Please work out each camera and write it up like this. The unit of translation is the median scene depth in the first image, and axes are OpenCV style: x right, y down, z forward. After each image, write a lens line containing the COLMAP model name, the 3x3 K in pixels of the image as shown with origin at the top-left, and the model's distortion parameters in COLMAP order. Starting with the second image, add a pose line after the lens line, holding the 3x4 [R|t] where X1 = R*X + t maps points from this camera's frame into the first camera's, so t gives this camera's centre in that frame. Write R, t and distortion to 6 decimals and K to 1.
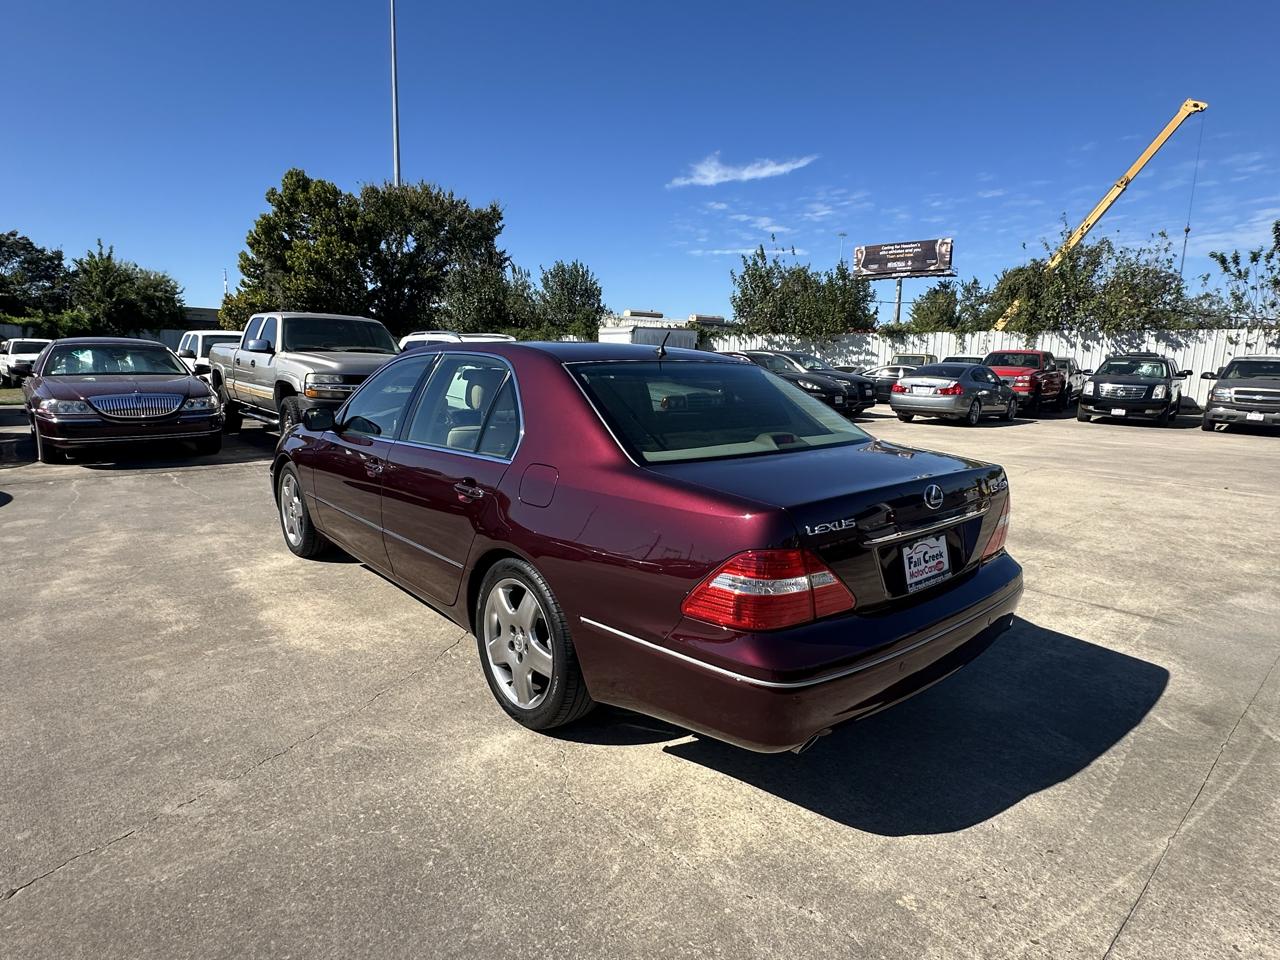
lens RADIAL K [[725.0, 0, 627.9], [0, 725.0, 484.7], [0, 0, 1]] dist [0.000407, -0.001179]
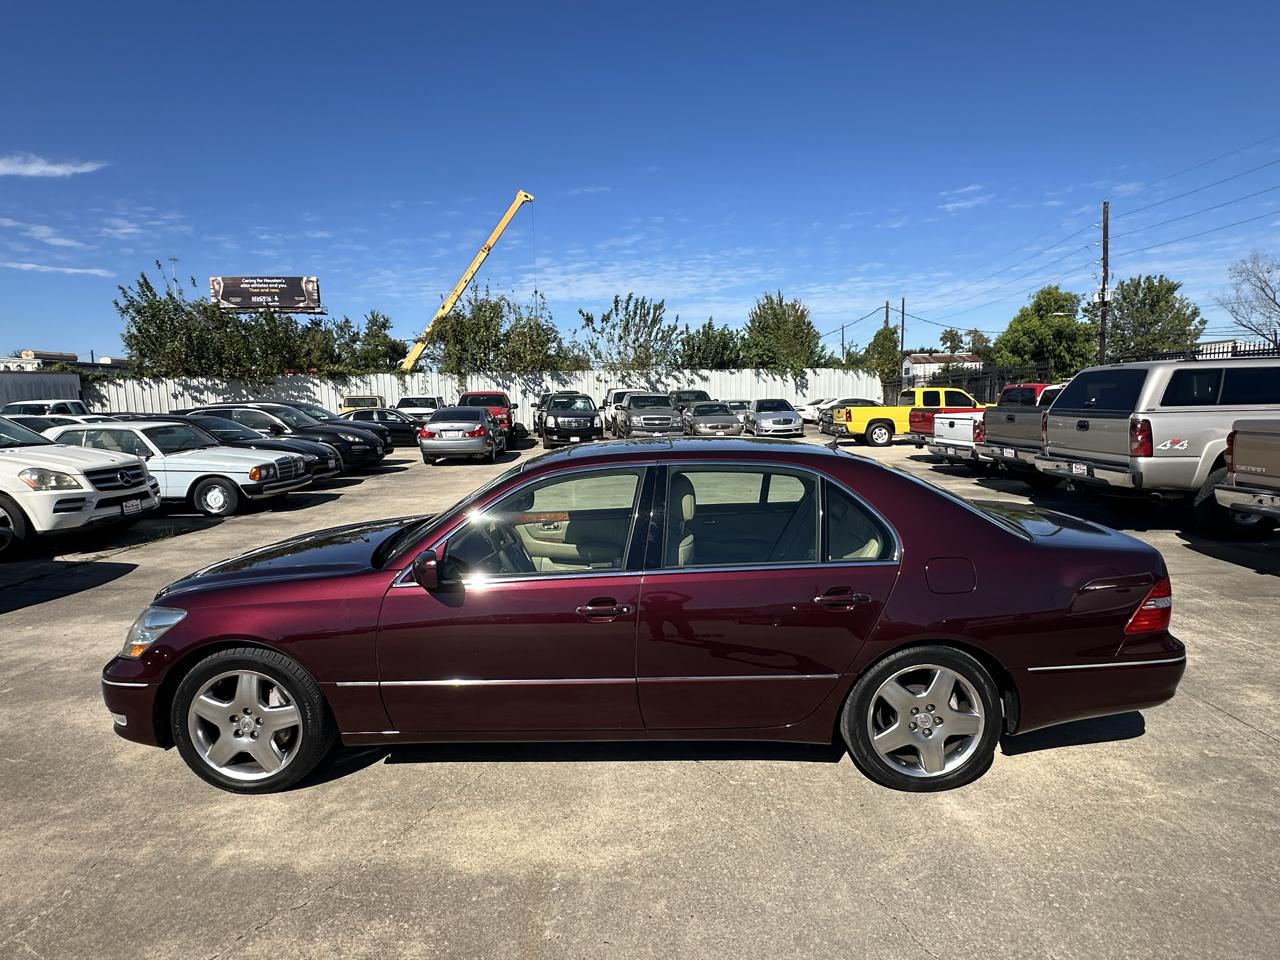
lens RADIAL K [[725.0, 0, 644.2], [0, 725.0, 479.4], [0, 0, 1]] dist [0.000407, -0.001179]
pose [[0.649272, -0.120420, 0.750963, -0.120209], [0.159023, 0.987056, 0.020789, -0.023454], [-0.743746, 0.105923, 0.660017, 0.053712]]
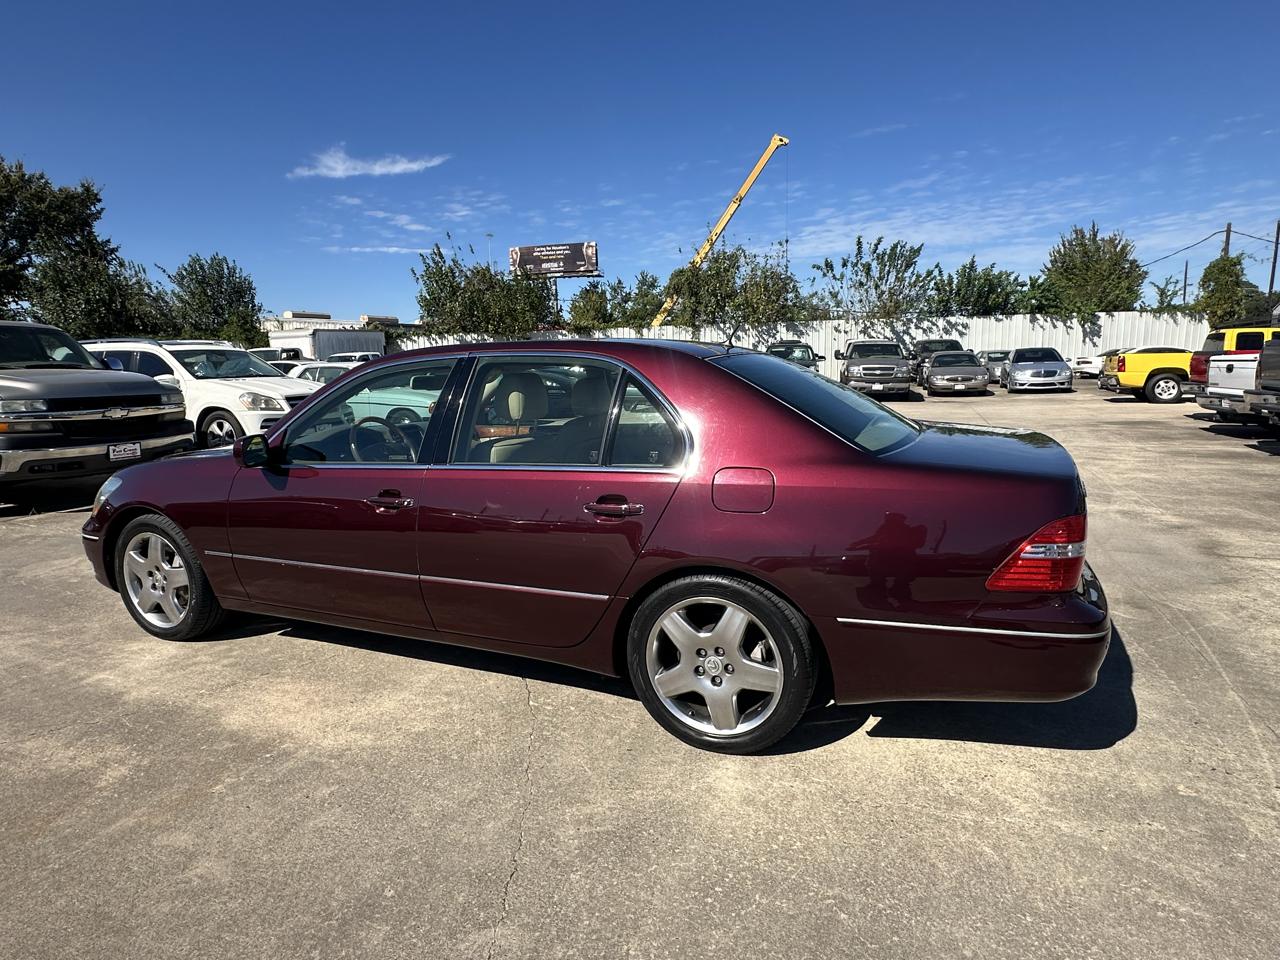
lens RADIAL K [[724.4, 0, 634.2], [0, 724.4, 485.2], [0, 0, 1]] dist [-0.003959, 0.003612]
pose [[0.889306, -0.117904, 0.441853, -0.060480], [0.117264, 0.992681, 0.028872, -0.004468], [-0.442023, 0.026137, 0.896623, 0.021671]]
